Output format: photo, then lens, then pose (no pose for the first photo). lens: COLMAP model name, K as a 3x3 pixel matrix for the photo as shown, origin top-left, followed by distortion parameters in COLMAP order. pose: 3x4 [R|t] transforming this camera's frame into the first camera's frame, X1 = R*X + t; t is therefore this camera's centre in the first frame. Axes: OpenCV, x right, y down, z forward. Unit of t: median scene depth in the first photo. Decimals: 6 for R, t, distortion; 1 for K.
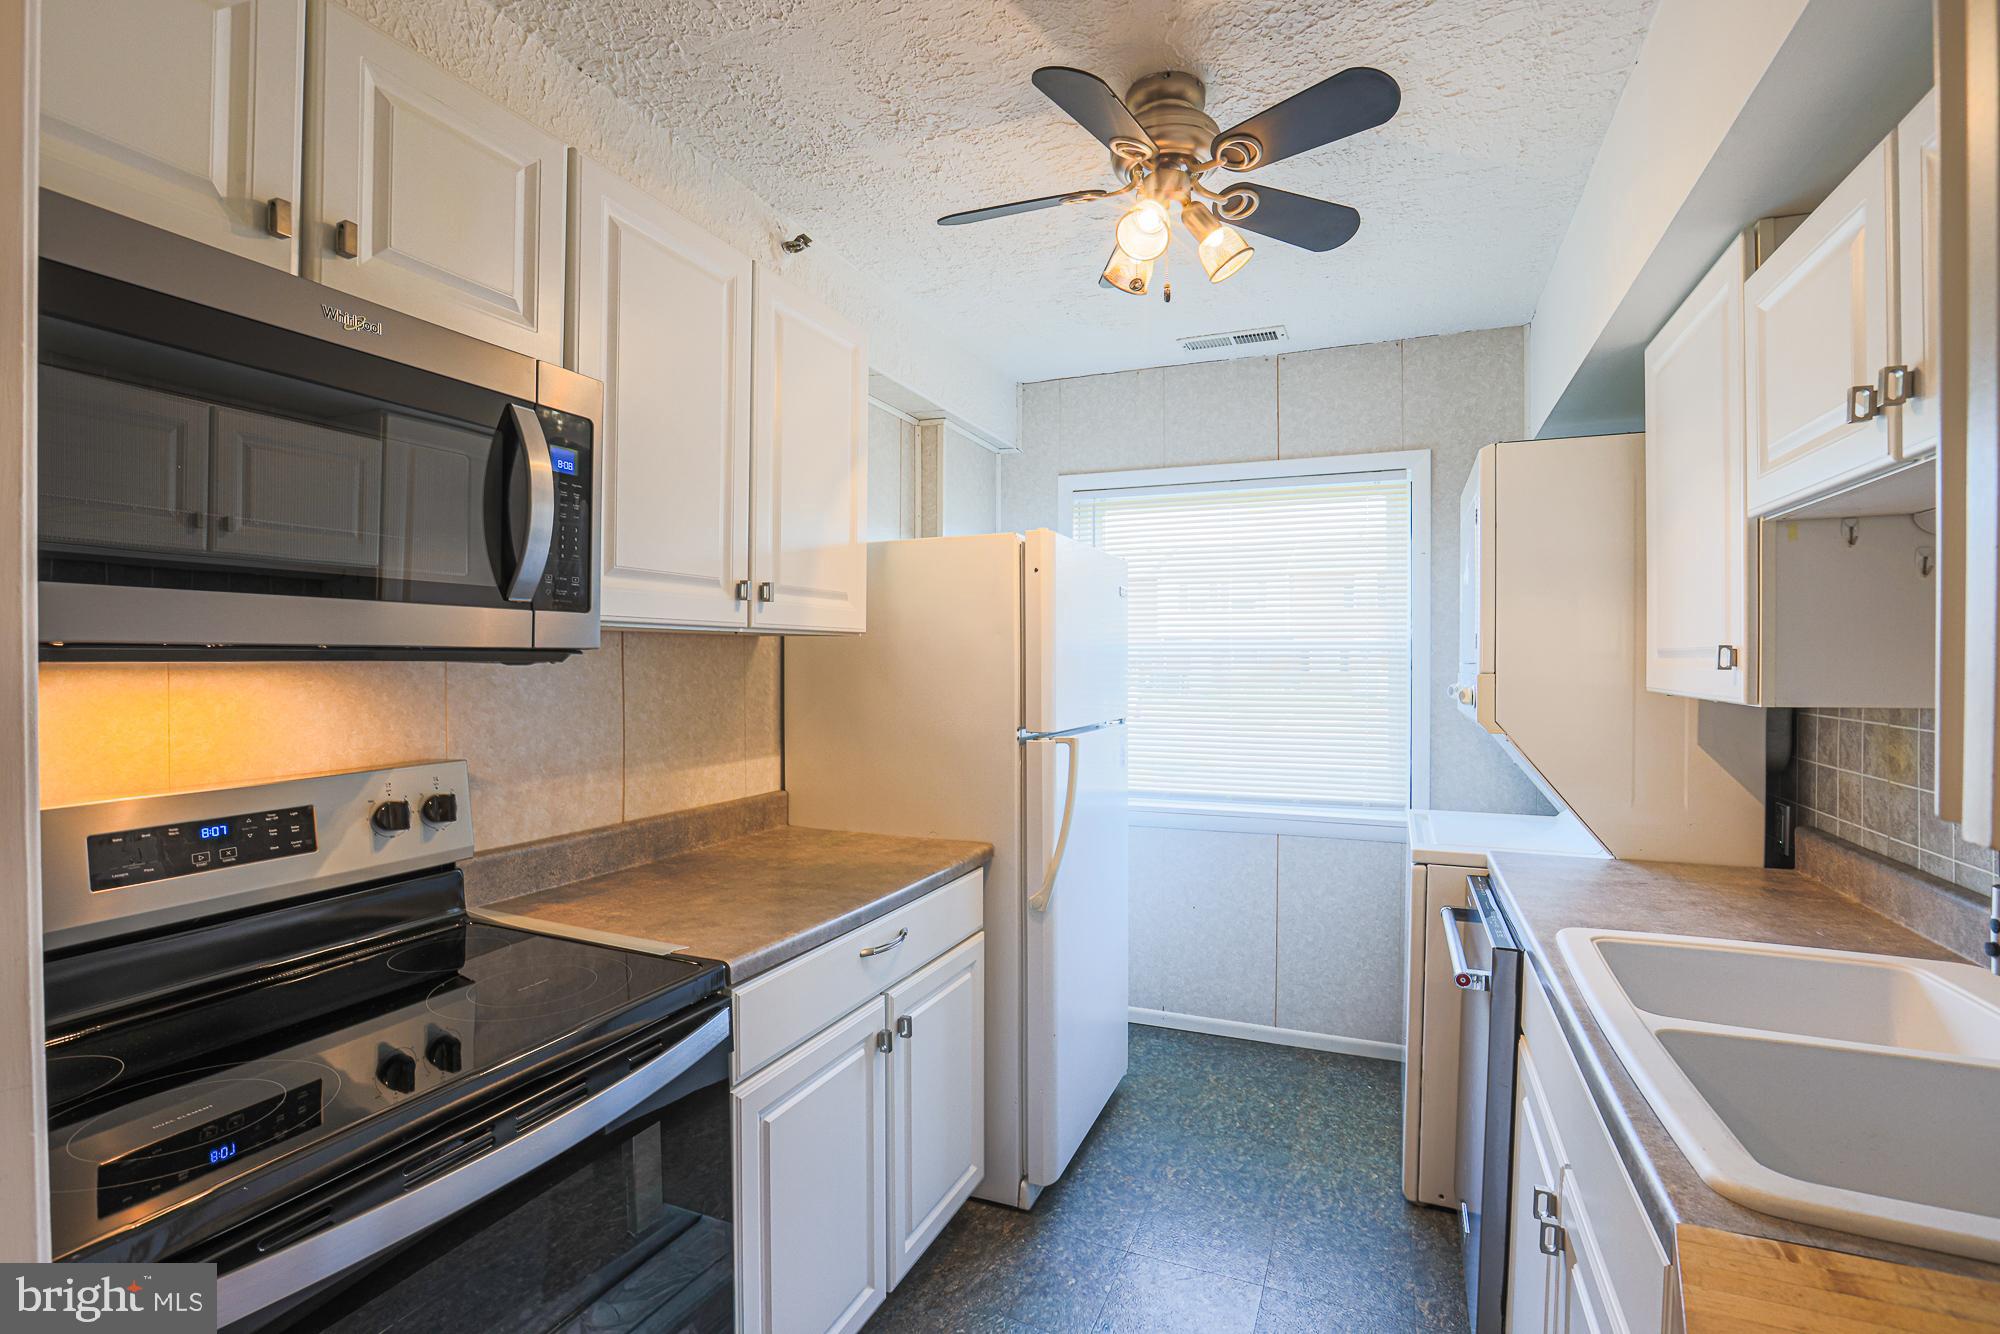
lens RADIAL K [[928.3, 0, 1019.2], [0, 928.3, 651.3], [0, 0, 1]] dist [-0.064253, 0.026558]
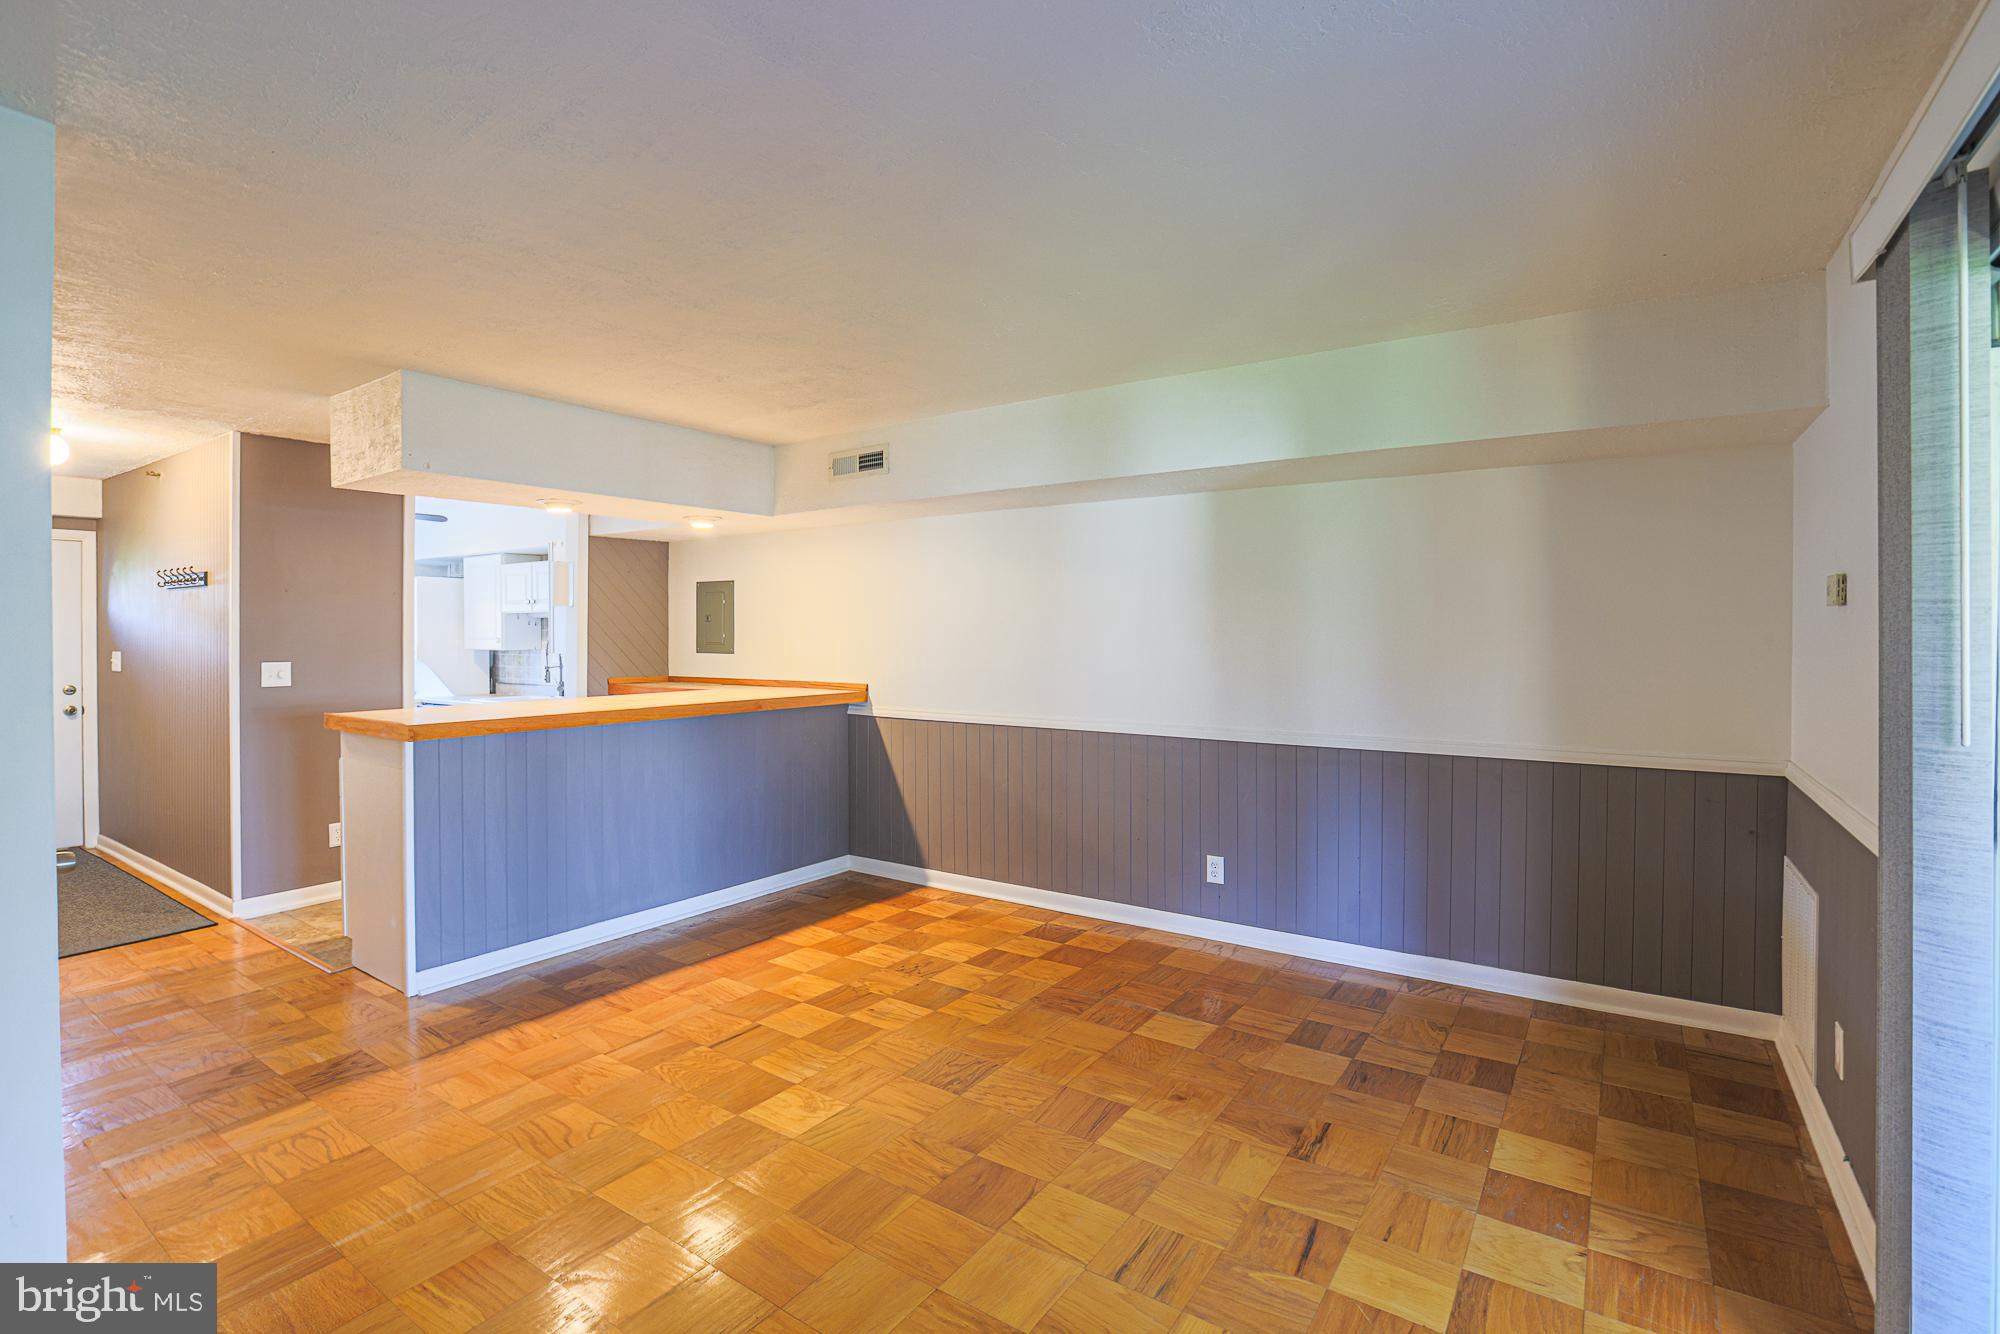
lens RADIAL K [[911.4, 0, 1000.5], [0, 911.4, 636.9], [0, 0, 1]] dist [-0.059965, 0.023726]
pose [[0.202210, -0.004373, 0.979332, -2.566453], [-0.007305, 0.999955, 0.005973, -0.045325], [-0.979315, -0.008362, 0.202169, -1.986565]]
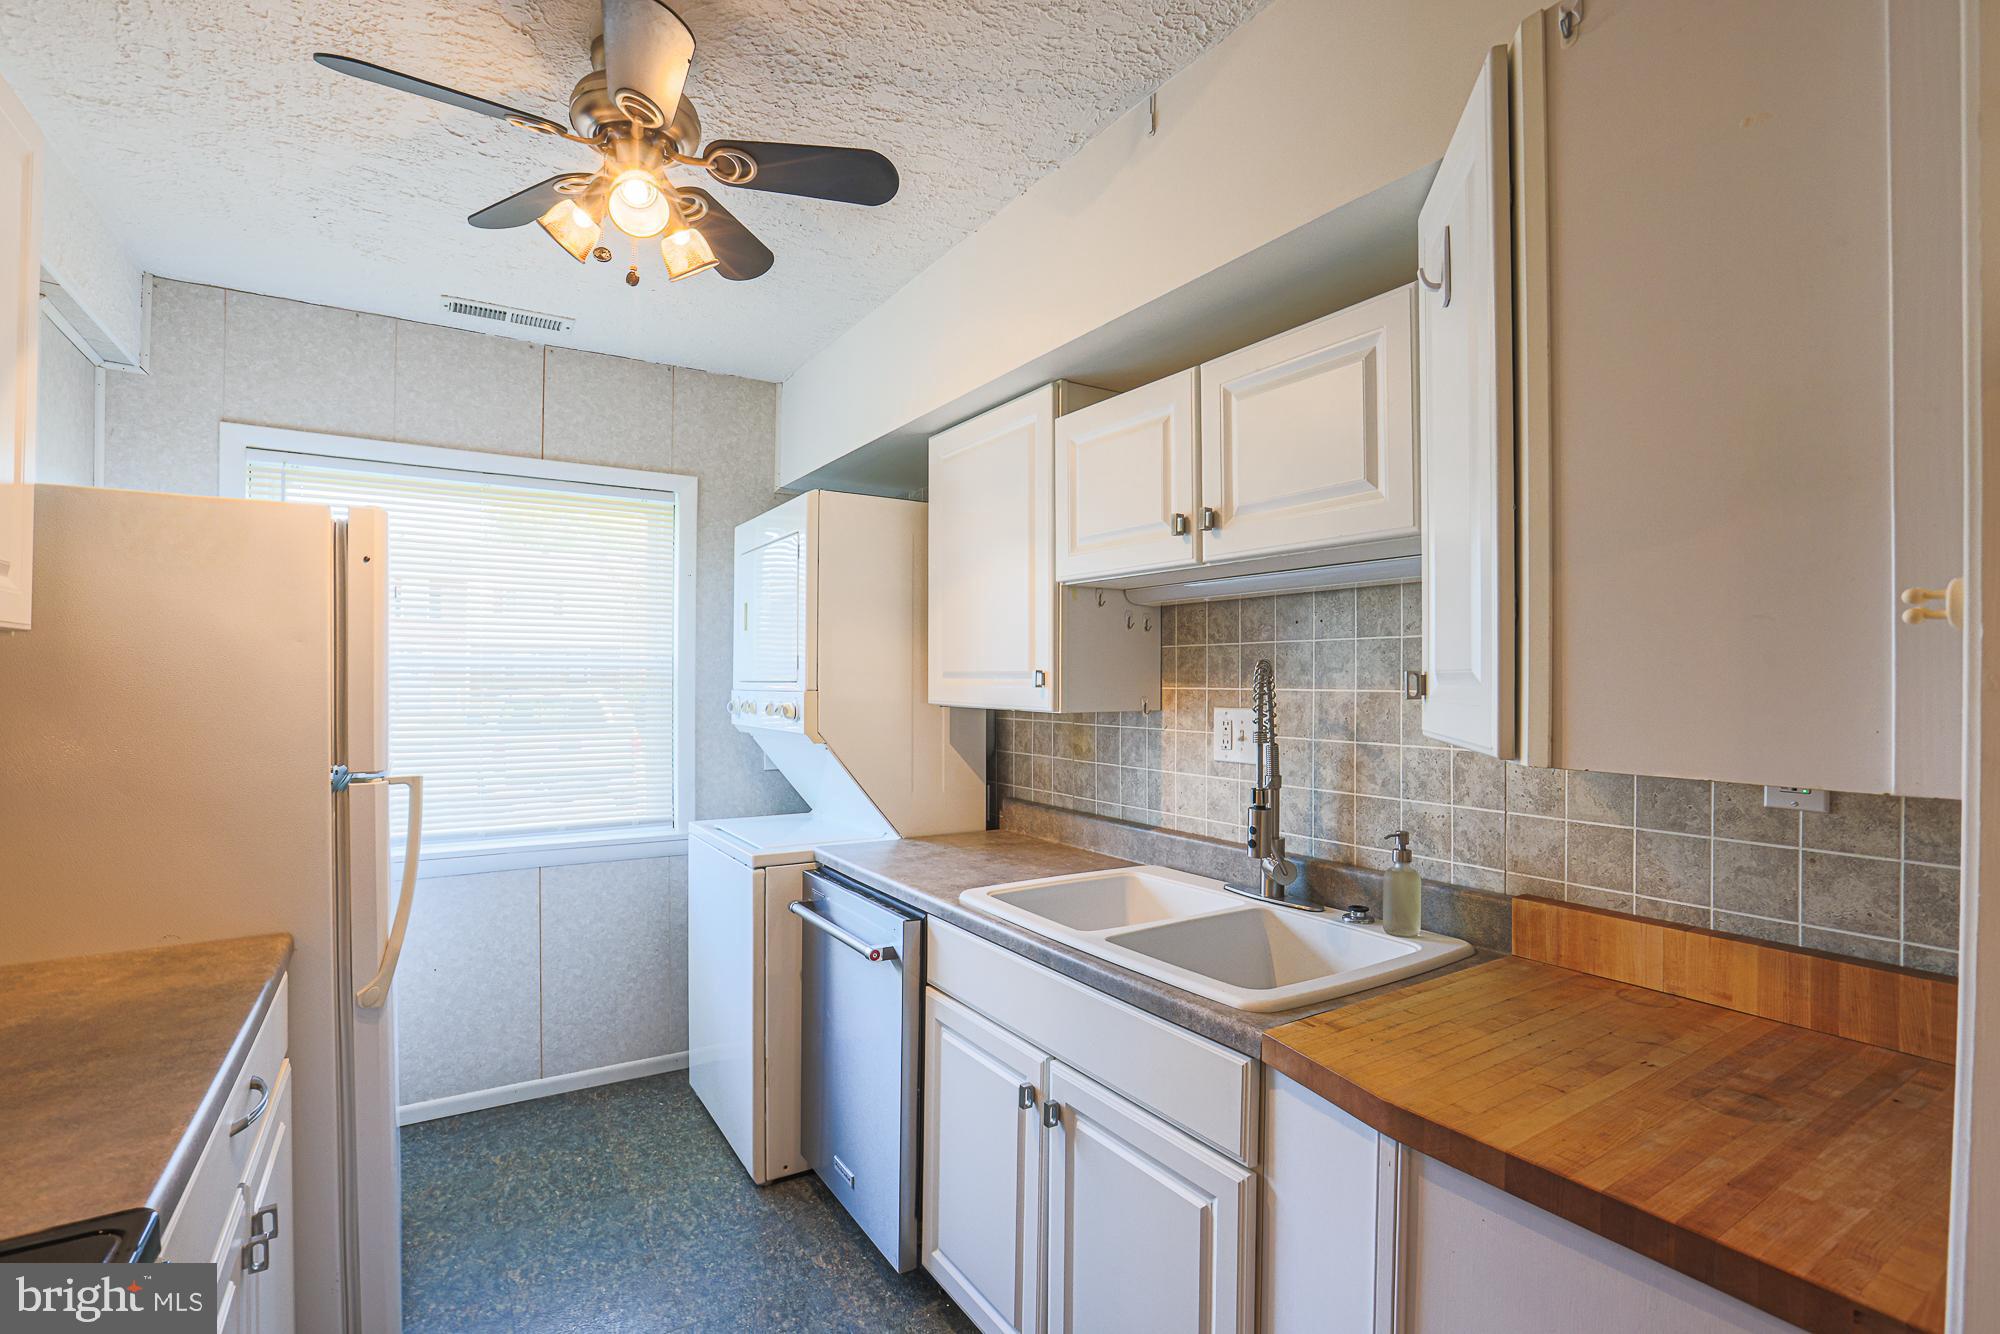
lens RADIAL K [[916.5, 0, 1031.4], [0, 916.5, 655.1], [0, 0, 1]] dist [-0.058385, 0.023505]
pose [[0.556137, 0.024346, 0.830734, -0.317276], [-0.013546, 0.999704, -0.020230, -0.000722], [-0.830980, -0.000002, 0.556302, 0.157250]]
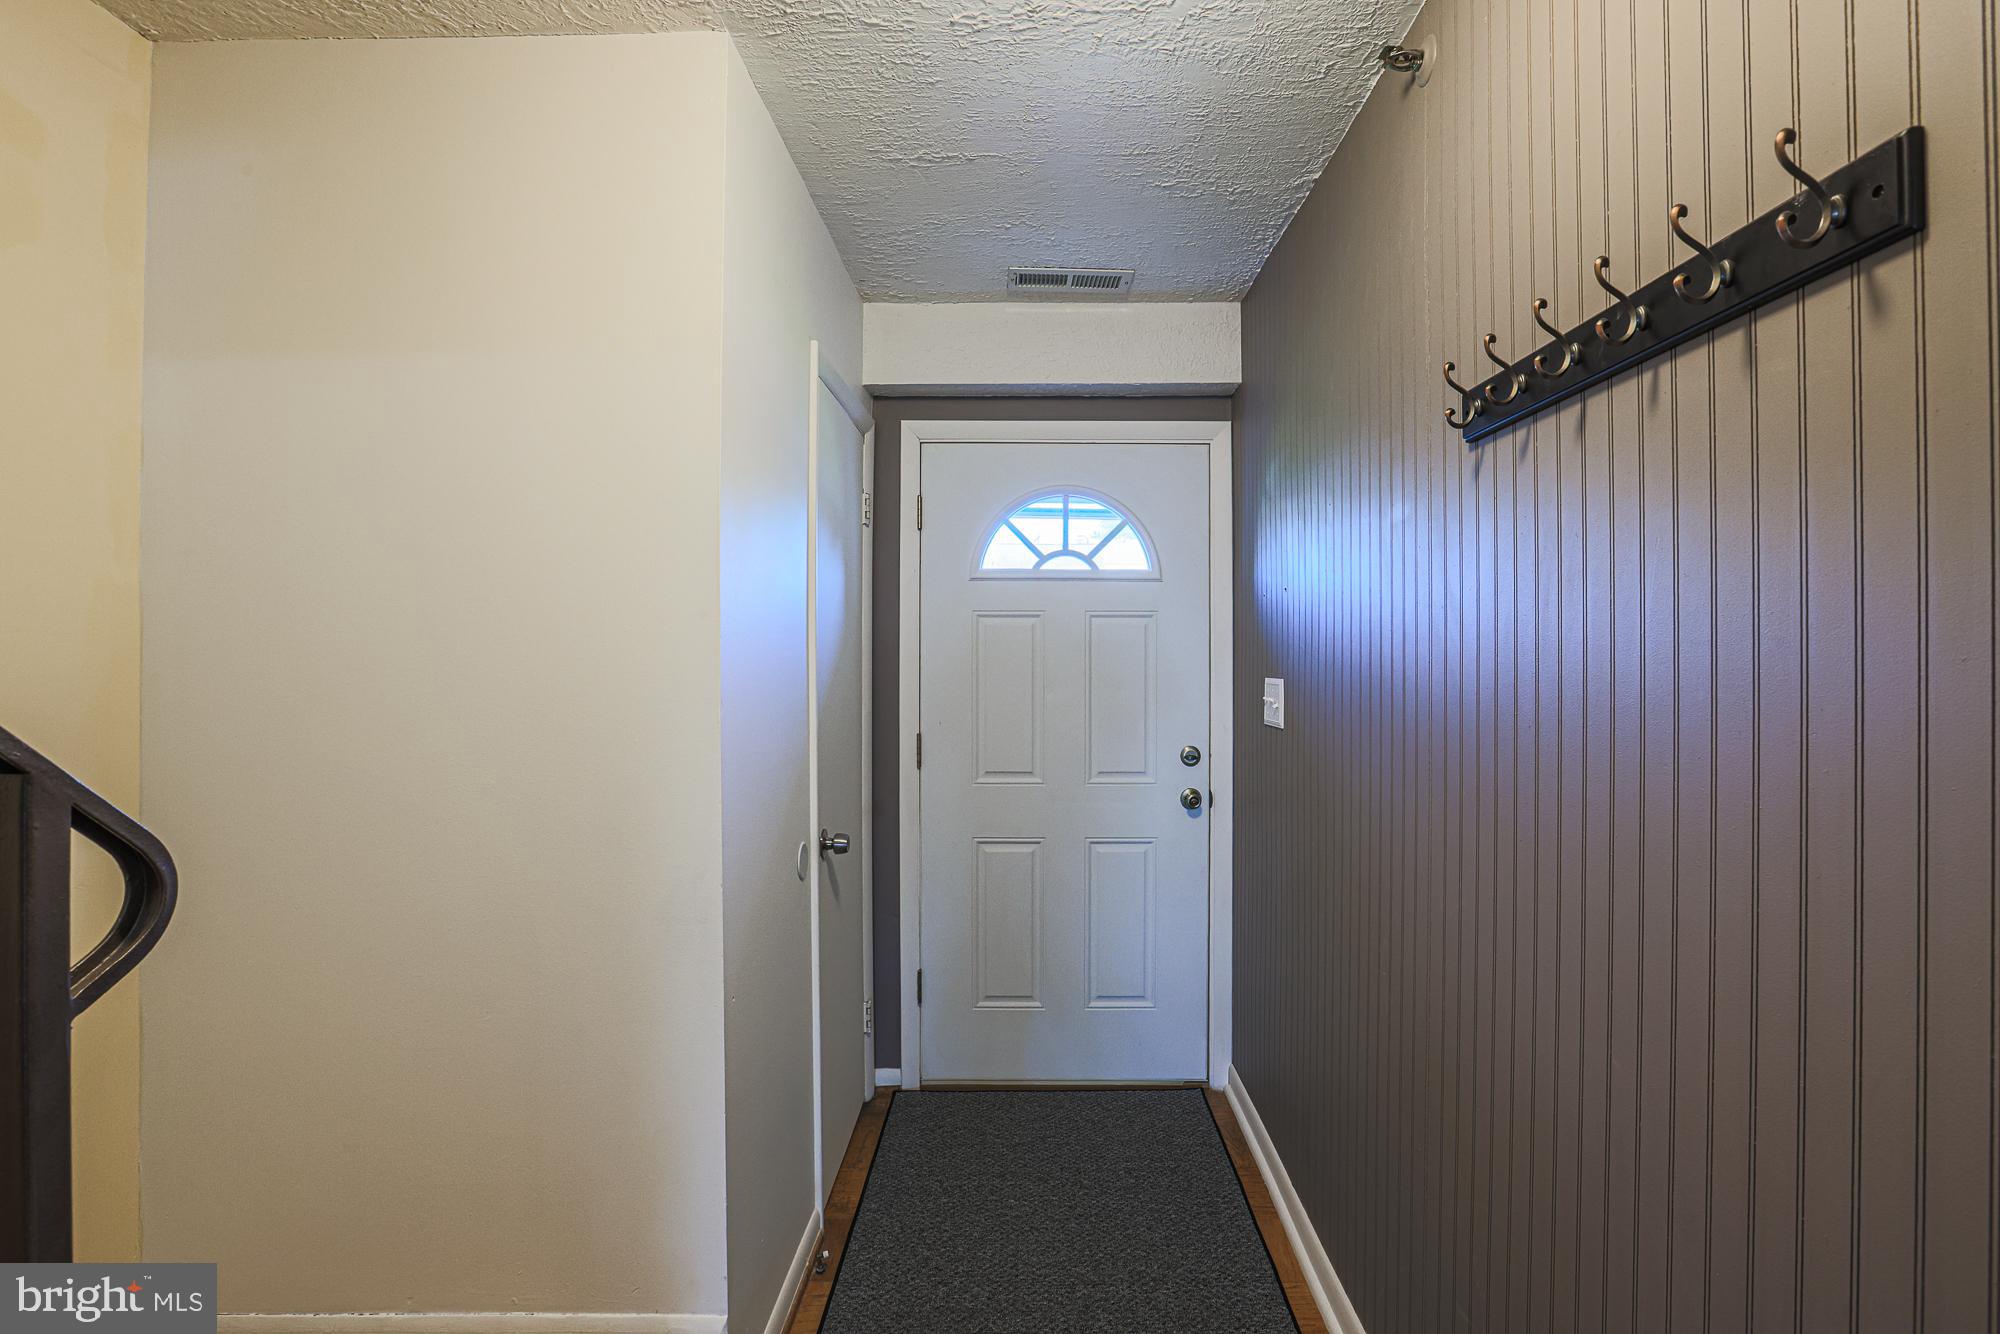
lens RADIAL K [[928.3, 0, 1019.2], [0, 928.3, 651.3], [0, 0, 1]] dist [-0.064253, 0.026558]
pose [[0.930302, 0.000867, 0.366792, -1.086823], [-0.004522, 0.999948, 0.009105, -0.005743], [-0.366765, -0.010129, 0.930258, 0.436201]]
